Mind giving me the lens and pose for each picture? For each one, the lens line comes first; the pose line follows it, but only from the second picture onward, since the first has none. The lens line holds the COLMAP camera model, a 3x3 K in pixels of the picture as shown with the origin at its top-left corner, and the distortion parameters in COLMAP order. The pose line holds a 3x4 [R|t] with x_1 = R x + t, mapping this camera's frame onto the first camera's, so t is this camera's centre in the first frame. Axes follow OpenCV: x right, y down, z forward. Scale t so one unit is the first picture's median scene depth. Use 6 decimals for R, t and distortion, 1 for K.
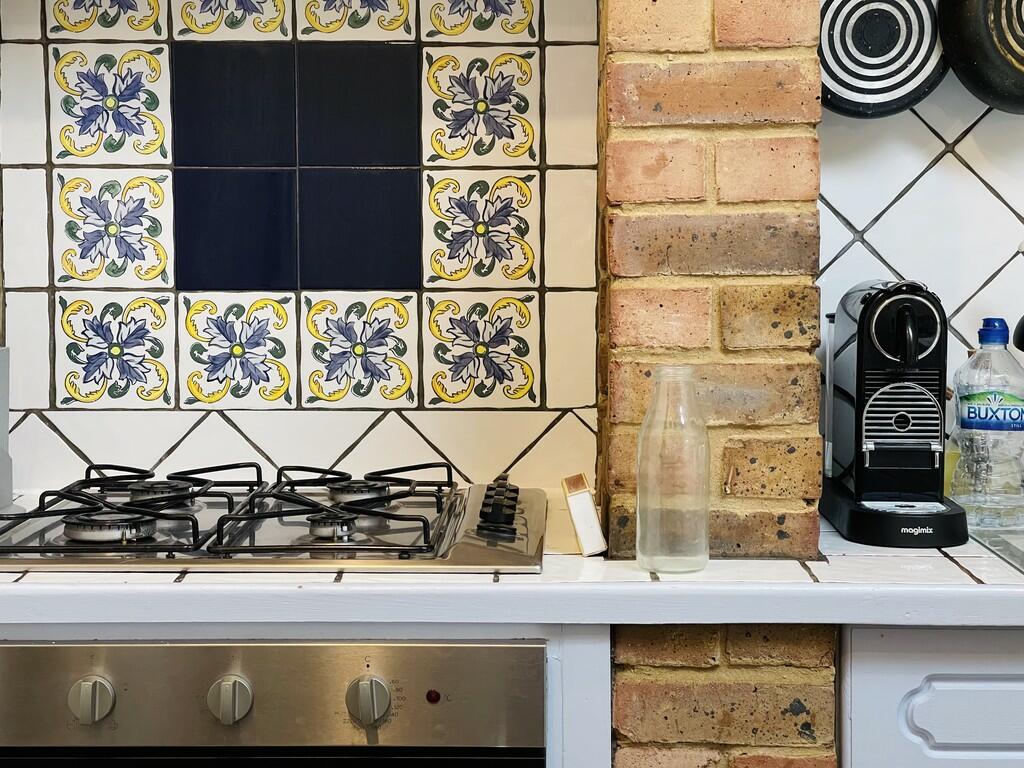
lens RADIAL K [[1906.0, 0, 512.5], [0, 1906.0, 381.4], [0, 0, 1]] dist [0.149251, 0.000000]
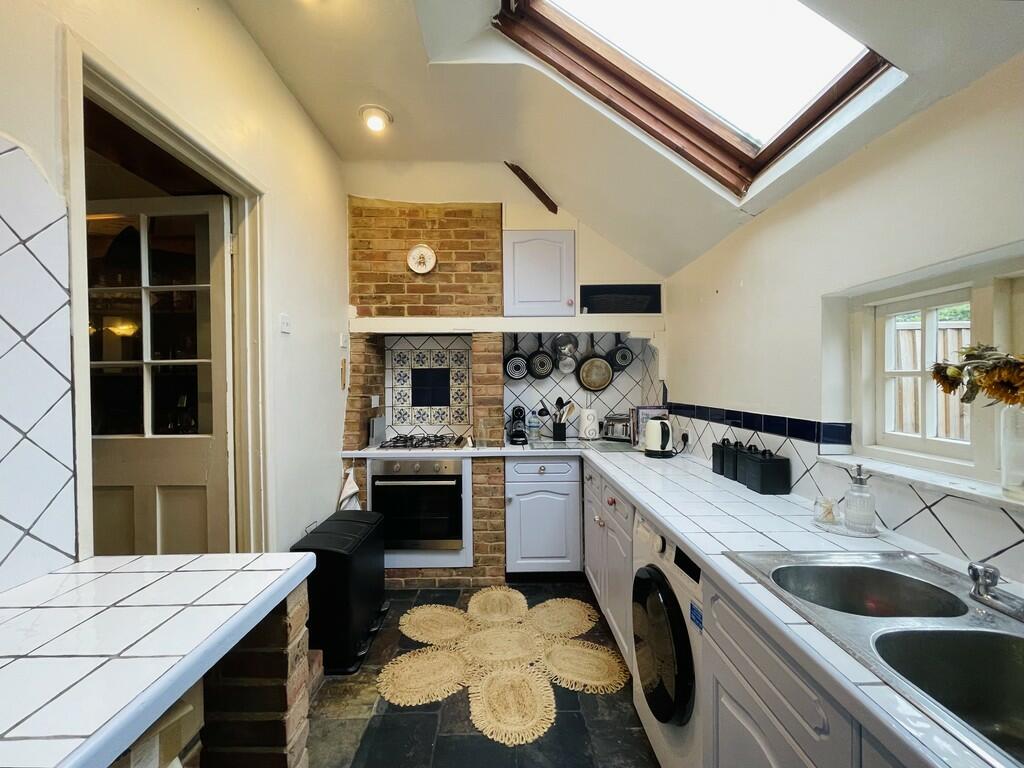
lens RADIAL K [[415.1, 0, 505.8], [0, 415.1, 382.4], [0, 0, 1]] dist [0.000016, 0.000450]
pose [[0.999754, -0.007187, 0.020968, 0.118434], [0.008782, 0.996990, -0.077027, -0.019881], [-0.020352, 0.077192, 0.996808, -0.426954]]
